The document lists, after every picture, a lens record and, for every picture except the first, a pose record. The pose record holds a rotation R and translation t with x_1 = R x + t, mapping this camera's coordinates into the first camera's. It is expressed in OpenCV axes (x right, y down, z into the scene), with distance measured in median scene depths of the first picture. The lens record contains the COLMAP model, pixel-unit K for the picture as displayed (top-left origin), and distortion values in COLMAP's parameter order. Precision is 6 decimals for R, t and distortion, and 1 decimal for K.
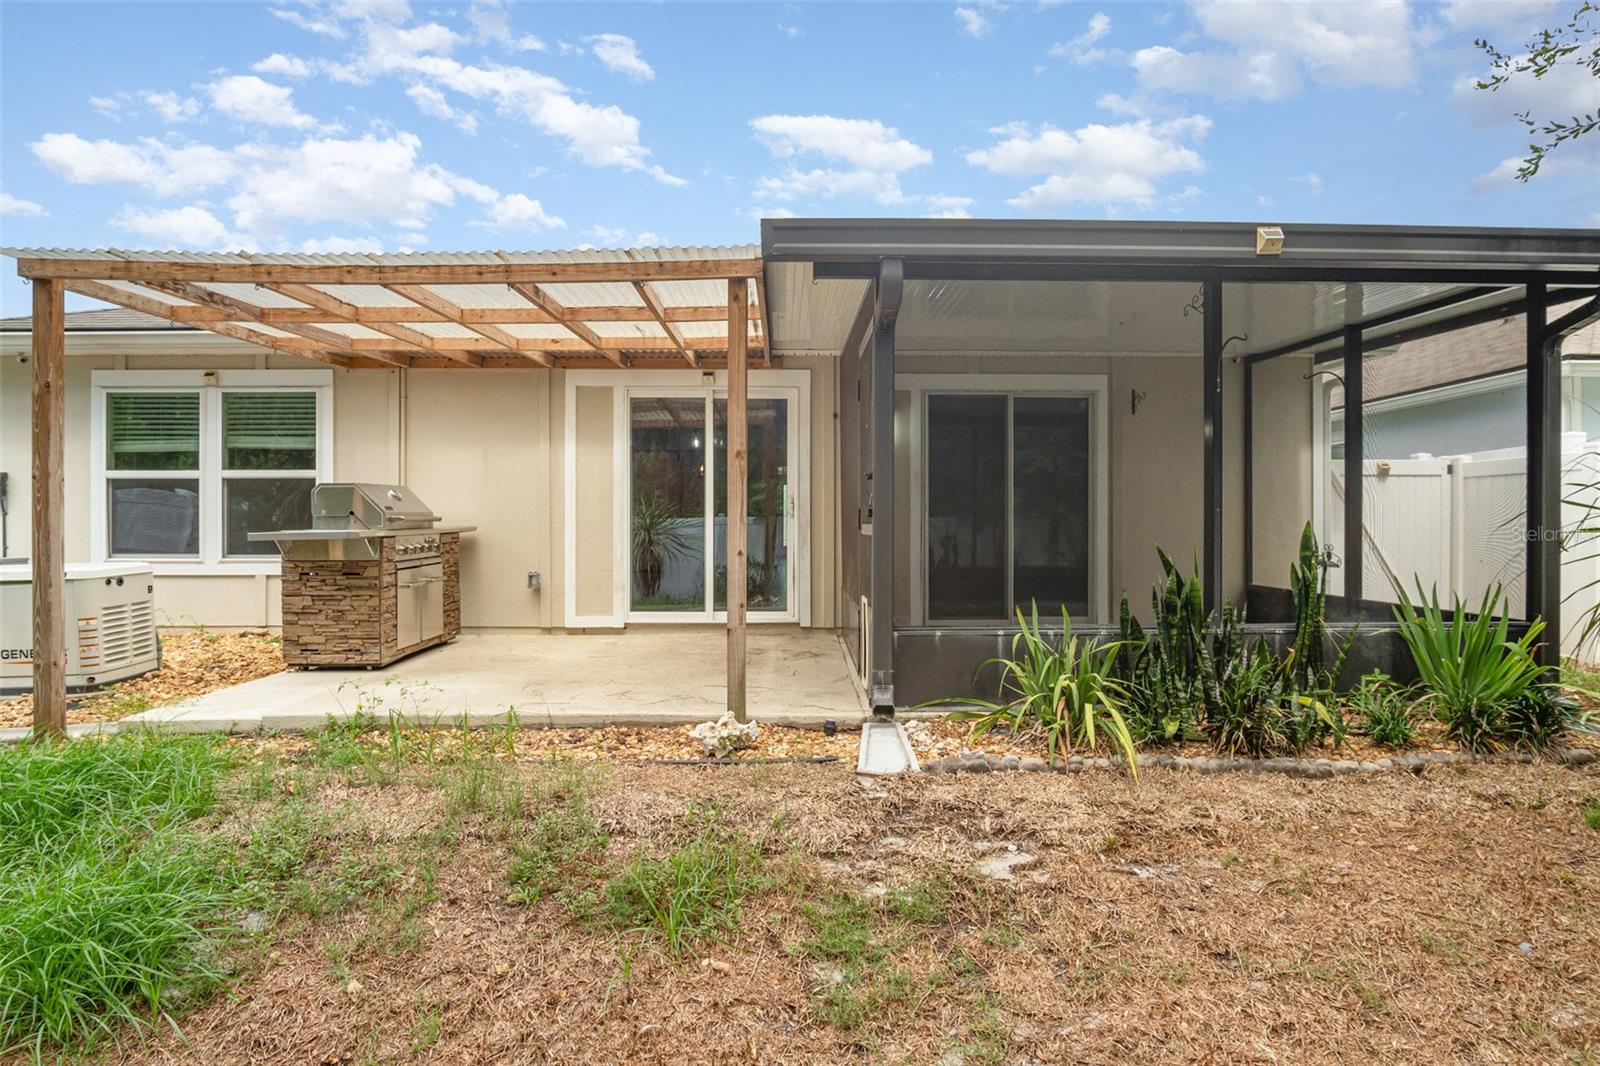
lens RADIAL K [[876.2, 0, 800.0], [0, 876.2, 533.0], [0, 0, 1]] dist [-0.000612, -0.000455]
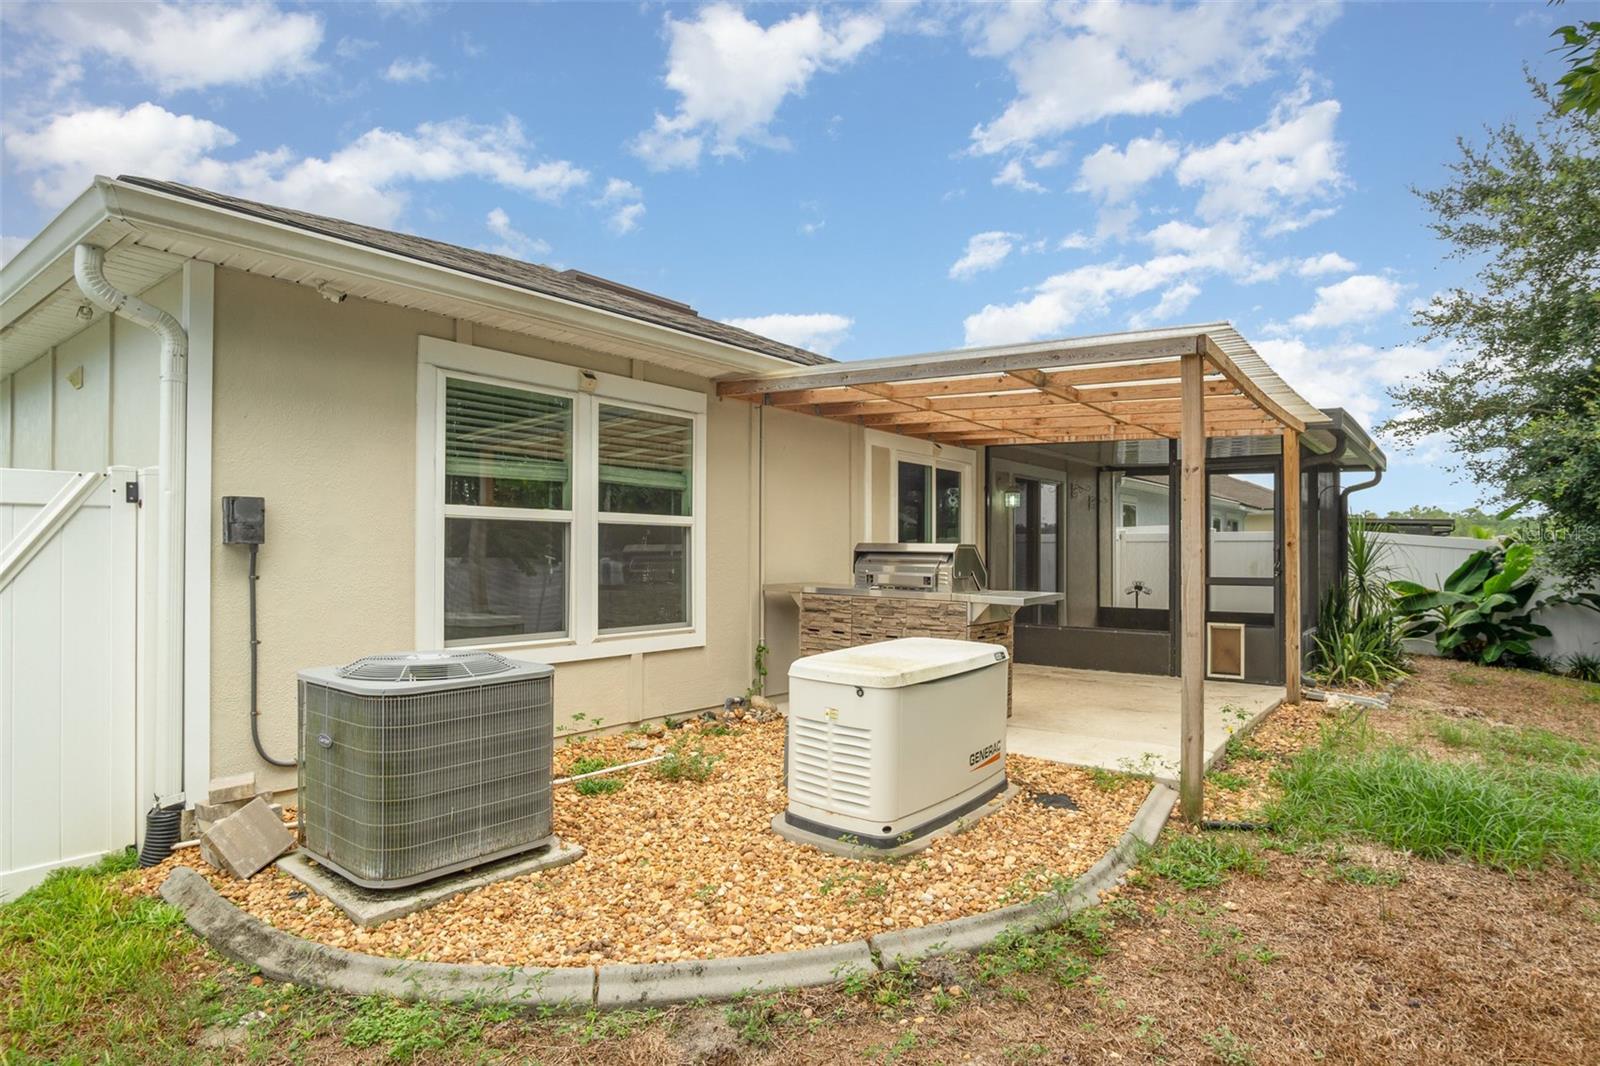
lens RADIAL K [[845.7, 0, 799.5], [0, 845.7, 555.2], [0, 0, 1]] dist [0.000027, -0.000076]
pose [[0.627668, 0.002742, 0.778476, -1.093766], [0.003871, 0.999970, -0.006644, -0.030867], [-0.778471, 0.007184, 0.627639, 0.437205]]
